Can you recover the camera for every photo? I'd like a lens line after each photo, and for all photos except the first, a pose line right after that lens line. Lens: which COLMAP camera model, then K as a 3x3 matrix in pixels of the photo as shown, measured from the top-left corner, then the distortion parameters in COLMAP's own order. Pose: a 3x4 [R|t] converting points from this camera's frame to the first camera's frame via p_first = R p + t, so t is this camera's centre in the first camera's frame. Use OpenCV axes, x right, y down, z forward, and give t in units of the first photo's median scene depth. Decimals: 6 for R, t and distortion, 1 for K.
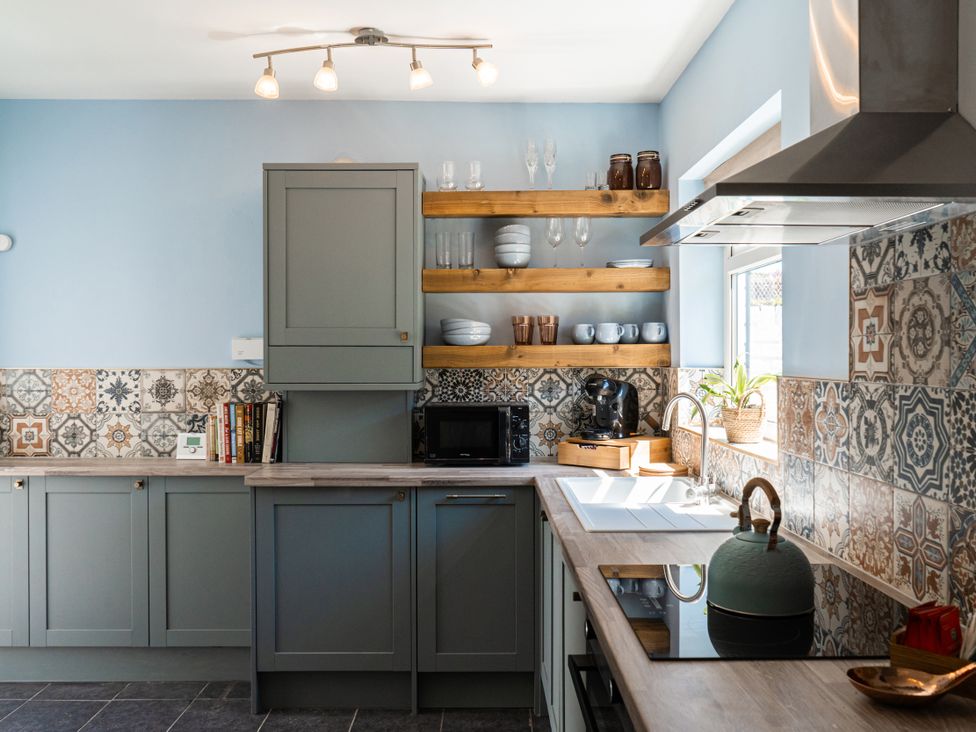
lens RADIAL K [[873.8, 0, 488.9], [0, 873.8, 364.5], [0, 0, 1]] dist [0.002234, -0.003328]
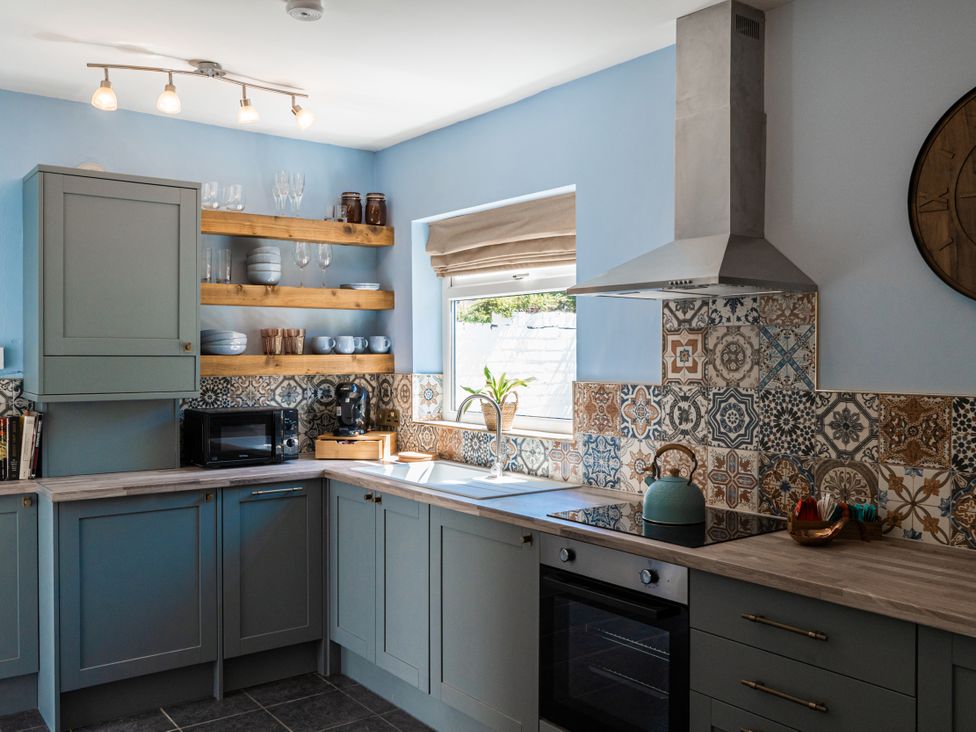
lens RADIAL K [[873.8, 0, 487.3], [0, 873.8, 365.0], [0, 0, 1]] dist [0.002234, -0.003328]
pose [[0.805369, -0.004417, 0.592758, -0.456594], [0.003596, 0.999990, 0.002565, -0.012646], [-0.592763, 0.000065, 0.805377, -0.060828]]
